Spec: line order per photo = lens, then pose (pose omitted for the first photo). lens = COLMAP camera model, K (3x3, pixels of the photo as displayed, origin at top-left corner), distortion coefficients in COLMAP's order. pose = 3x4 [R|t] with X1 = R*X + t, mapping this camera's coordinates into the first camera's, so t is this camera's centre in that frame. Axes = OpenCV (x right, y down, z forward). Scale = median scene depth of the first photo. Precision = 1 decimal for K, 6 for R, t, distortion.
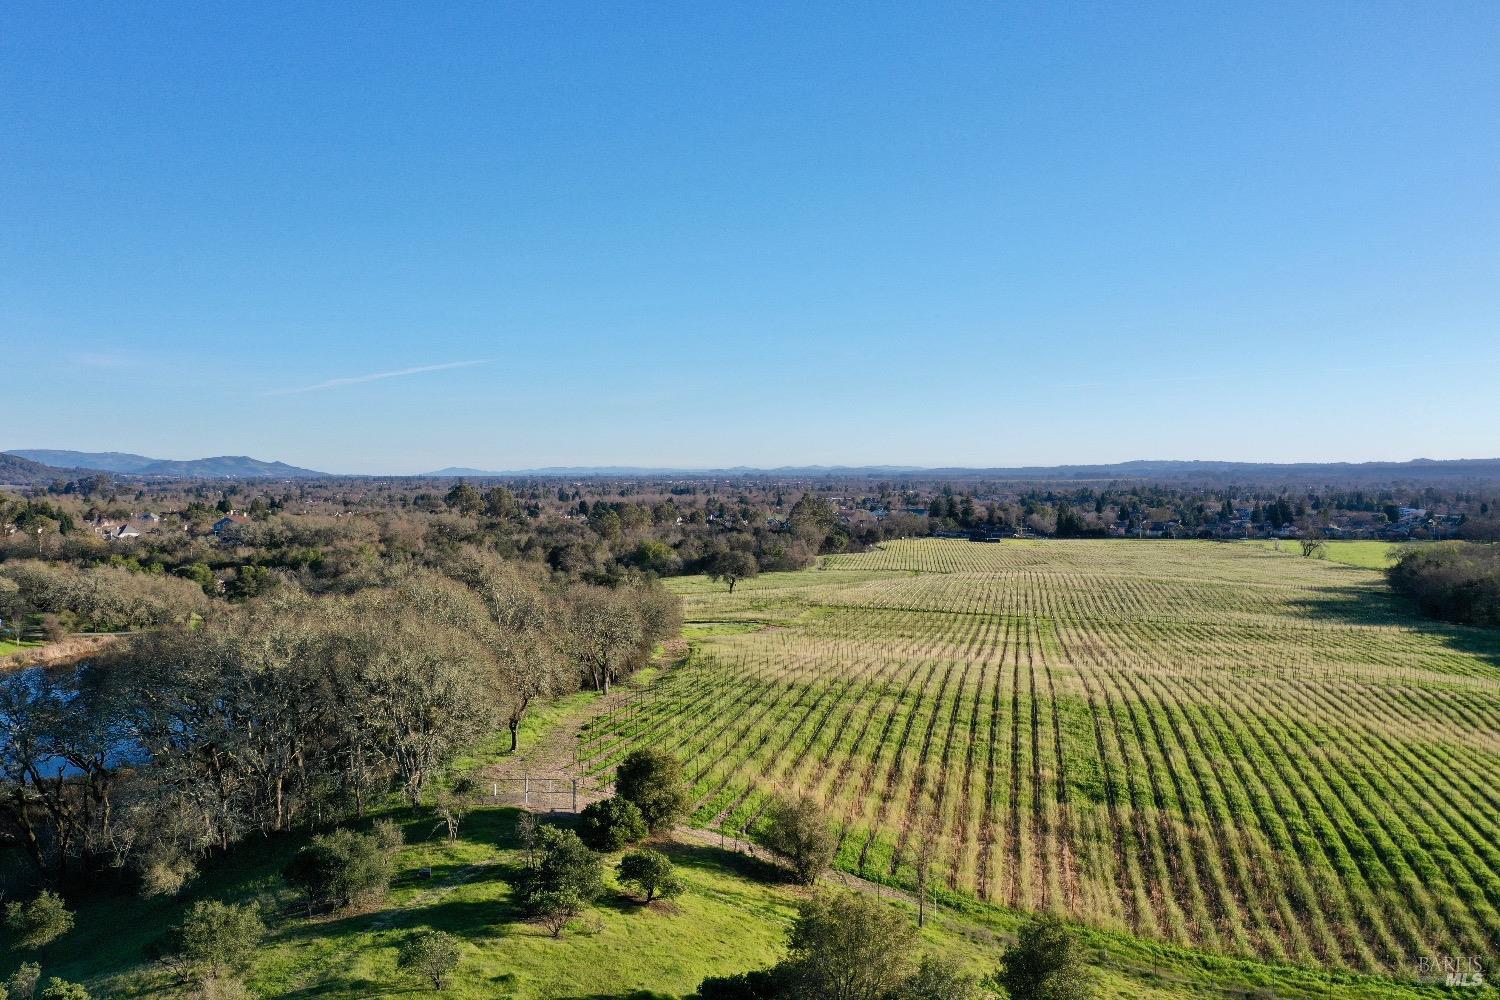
lens RADIAL K [[1189.8, 0, 749.6], [0, 1189.8, 494.5], [0, 0, 1]] dist [0.002709, -0.006534]
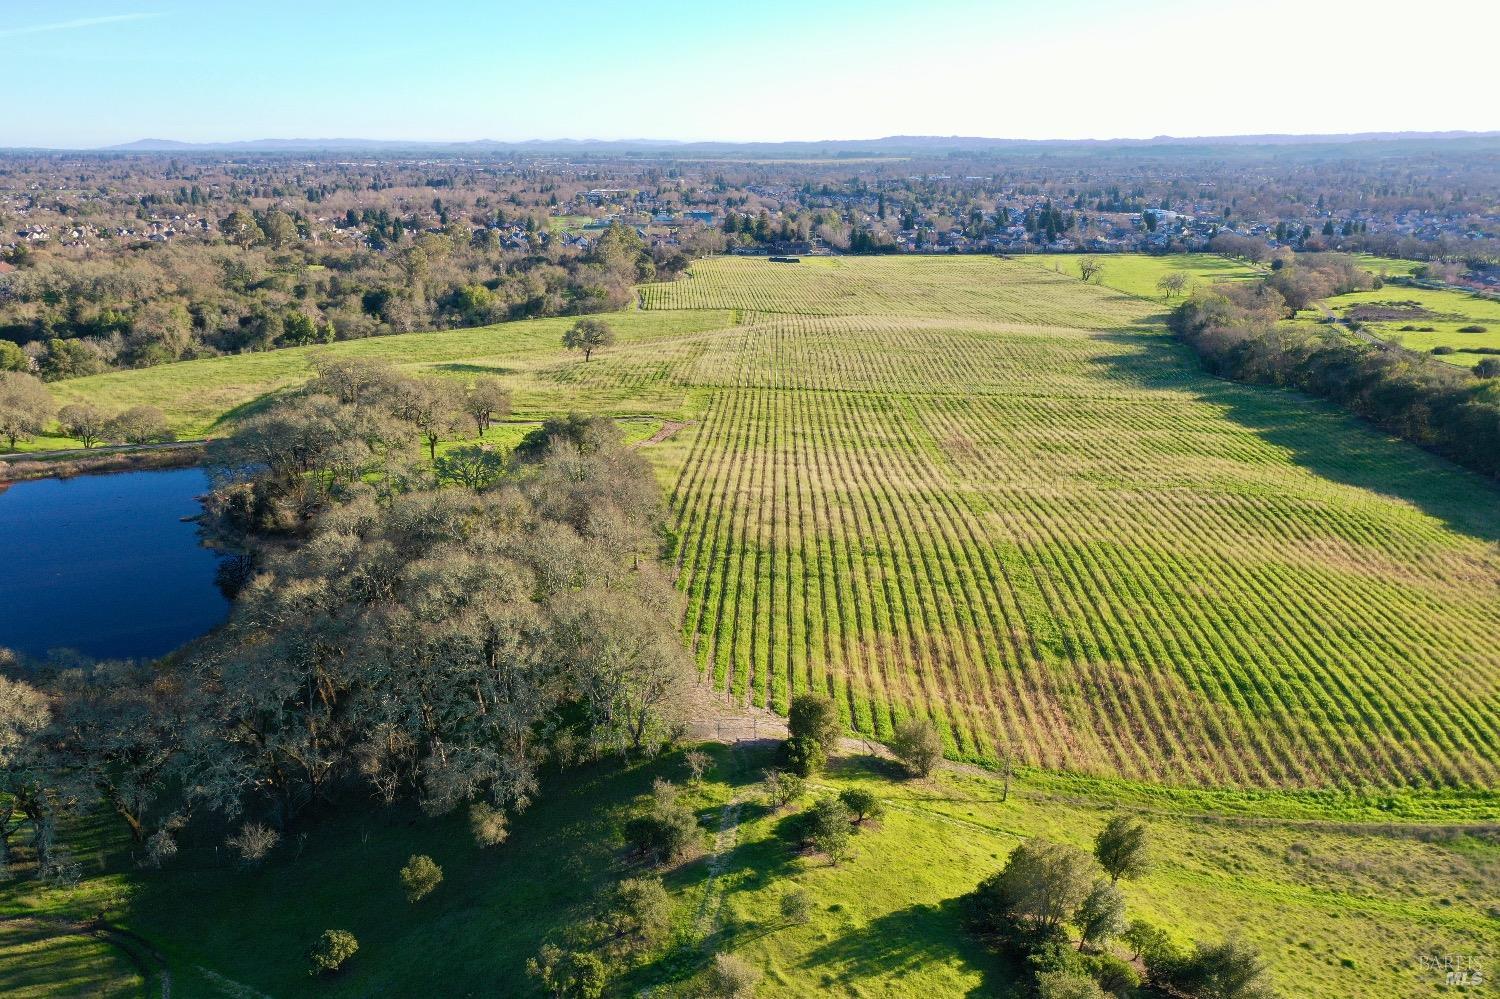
lens RADIAL K [[1214.5, 0, 748.9], [0, 1214.5, 502.5], [0, 0, 1]] dist [0.003866, -0.008831]
pose [[0.979942, -0.053174, 0.192058, -0.272734], [0.000283, 0.964115, 0.265485, -0.242884], [-0.199283, -0.260106, 0.944792, -0.158216]]
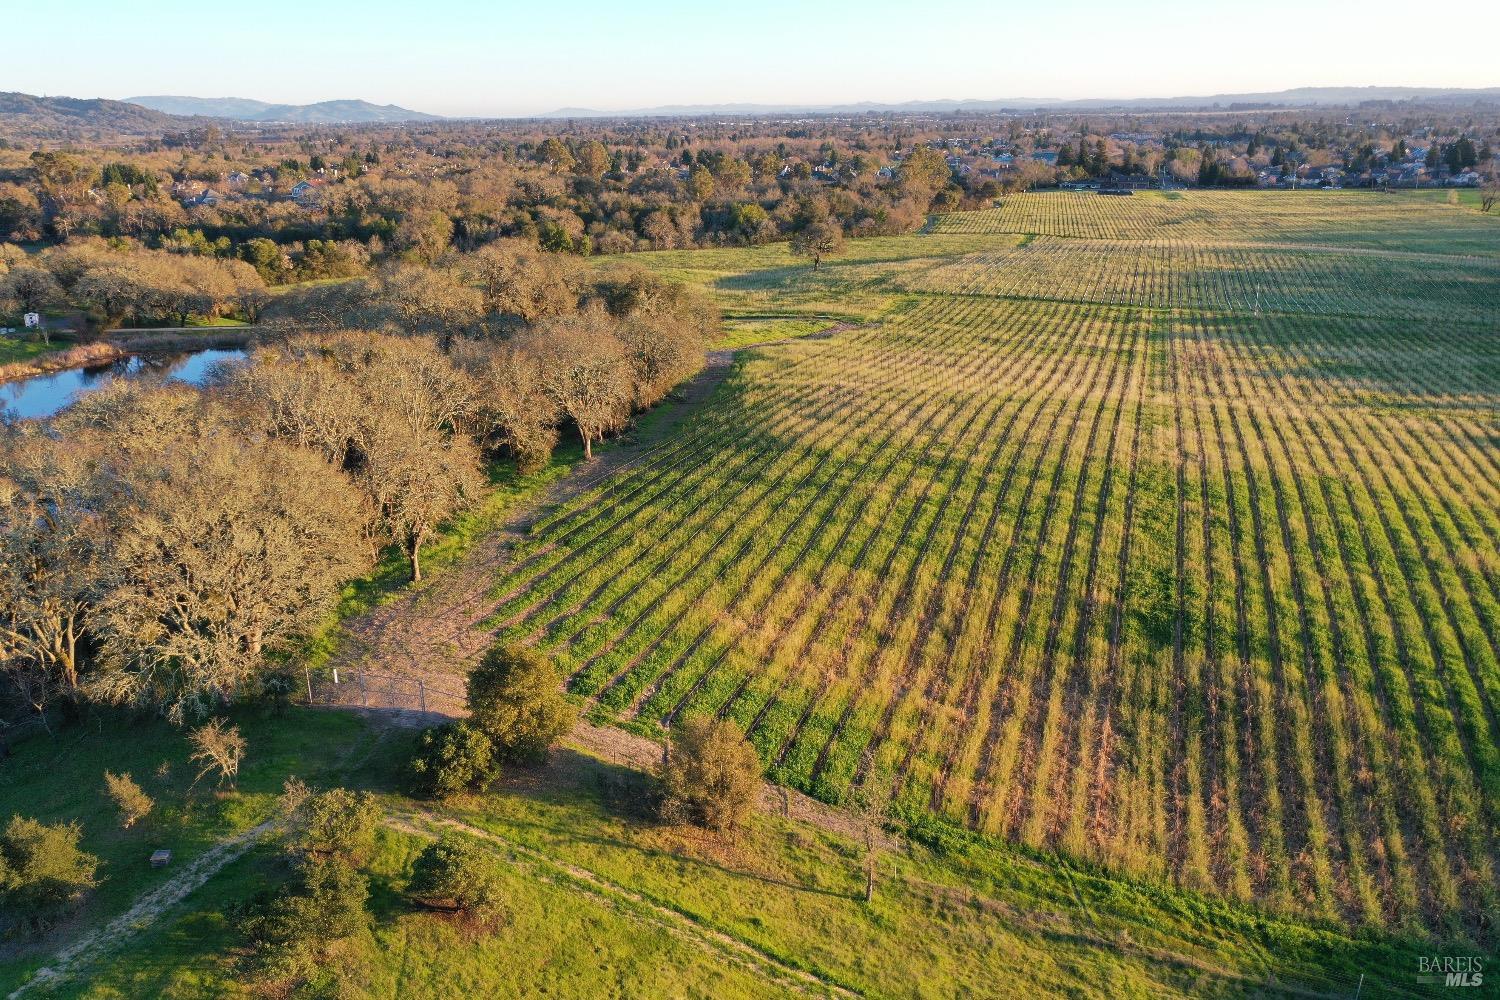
lens RADIAL K [[1189.8, 0, 749.6], [0, 1189.8, 494.5], [0, 0, 1]] dist [0.002709, -0.006534]
pose [[0.994828, 0.016094, -0.100292, 0.089201], [0.013760, 0.956913, 0.290050, -0.057632], [0.100639, -0.289930, 0.951742, 0.229916]]
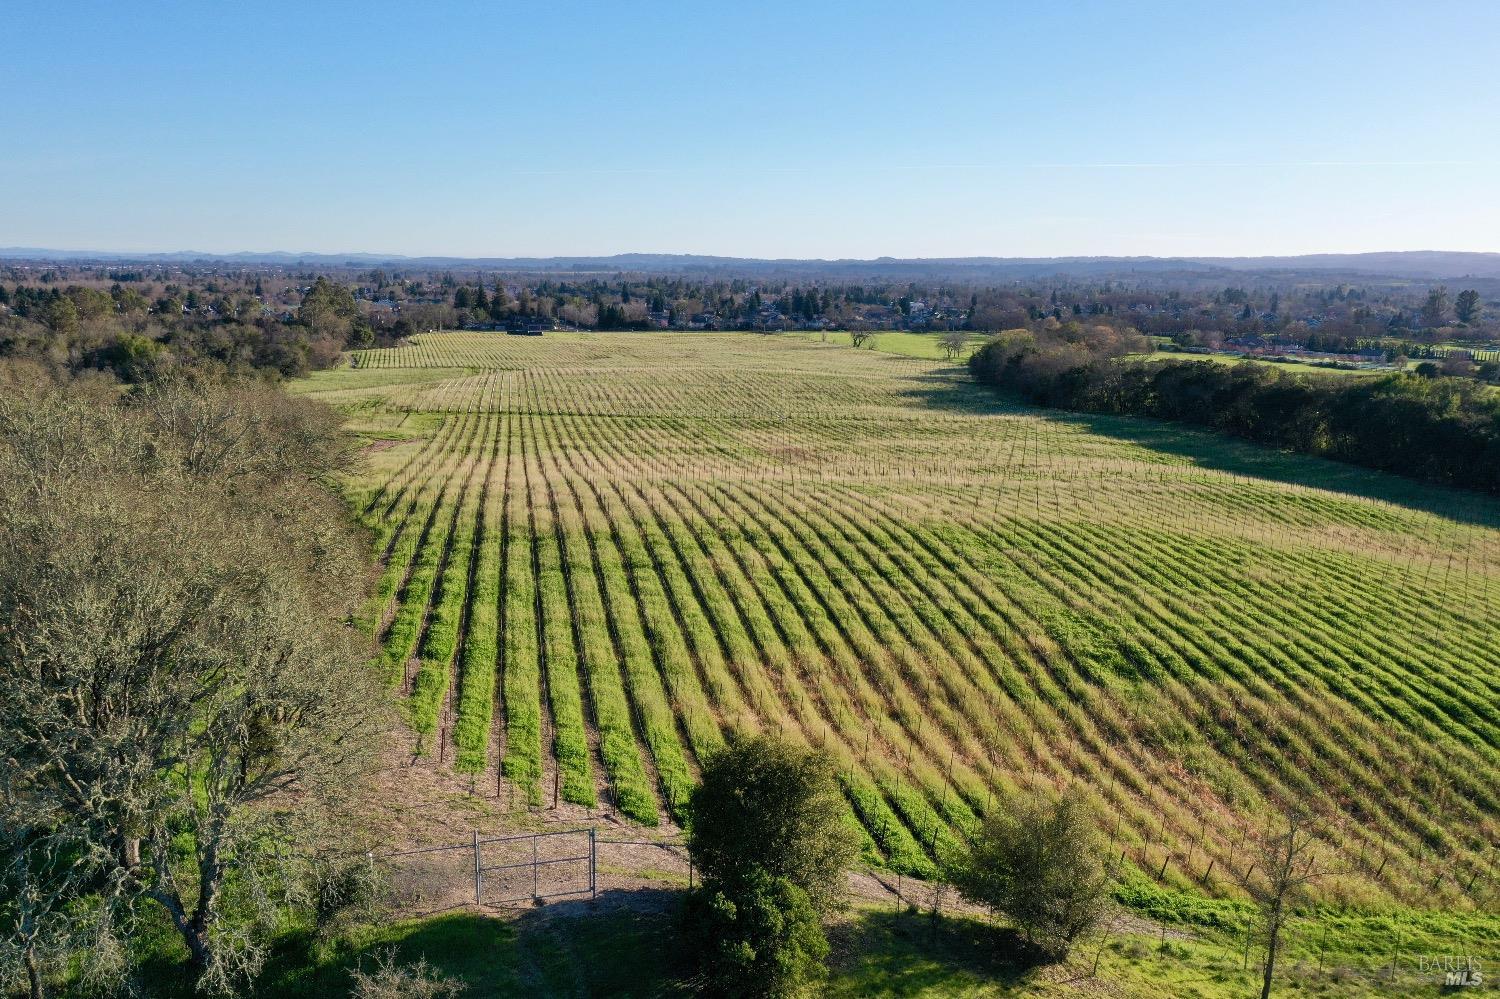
lens RADIAL K [[1246.3, 0, 748.9], [0, 1246.3, 493.9], [0, 0, 1]] dist [-0.000111, -0.005146]
pose [[0.916699, -0.055634, 0.395686, -0.180670], [-0.009812, 0.986827, 0.161480, 0.029219], [-0.399458, -0.151911, 0.904078, 0.389872]]
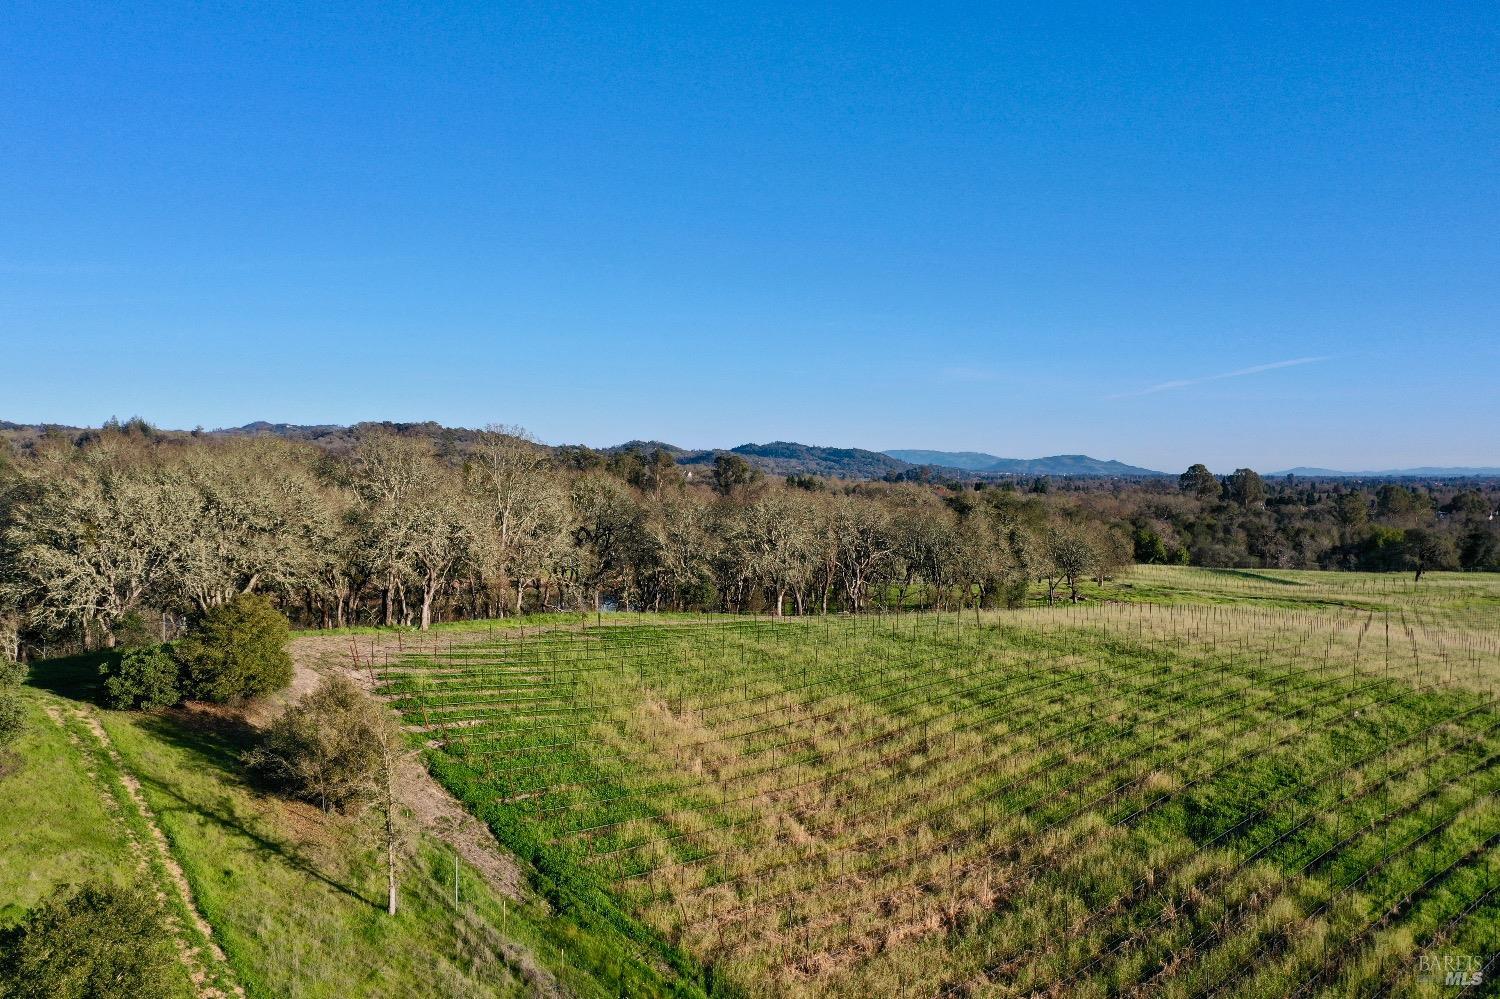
lens RADIAL K [[1219.4, 0, 748.7], [0, 1219.4, 506.3], [0, 0, 1]] dist [0.004445, -0.010071]
pose [[0.781573, 0.023846, -0.623358, 0.422808], [-0.018327, 0.999716, 0.015264, 0.093292], [0.623545, -0.000506, 0.781787, 0.399450]]
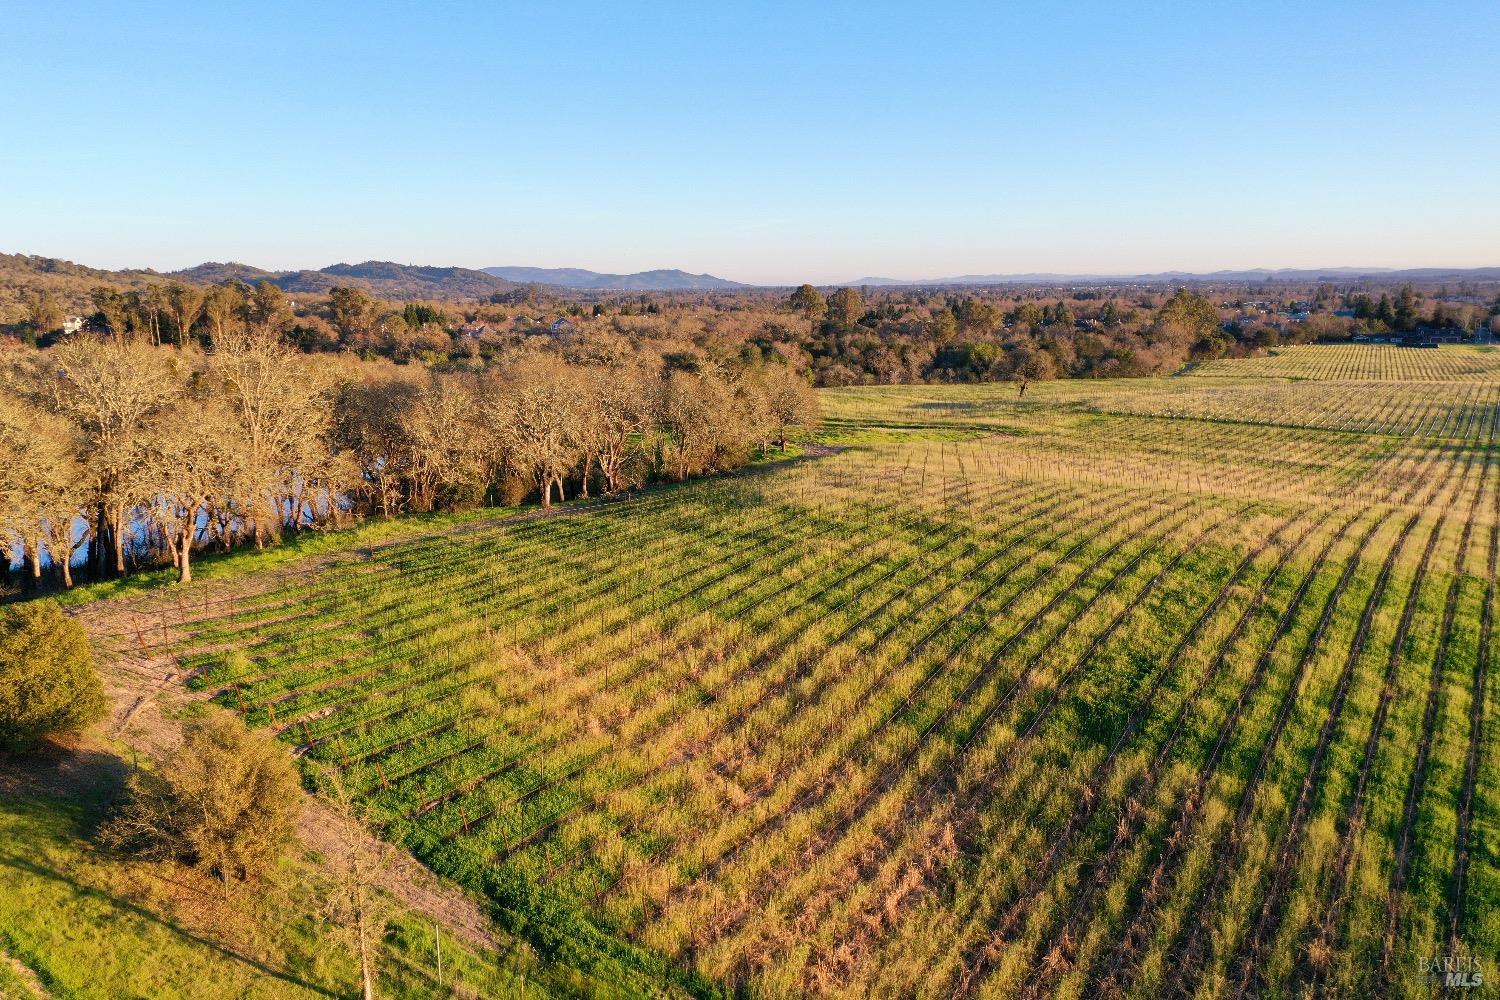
lens RADIAL K [[1189.8, 0, 749.6], [0, 1189.8, 494.5], [0, 0, 1]] dist [0.002709, -0.006534]
pose [[0.940783, 0.045918, -0.335886, 0.286200], [0.007672, 0.987647, 0.156507, 0.049946], [0.338923, -0.149816, 0.928809, 0.397126]]
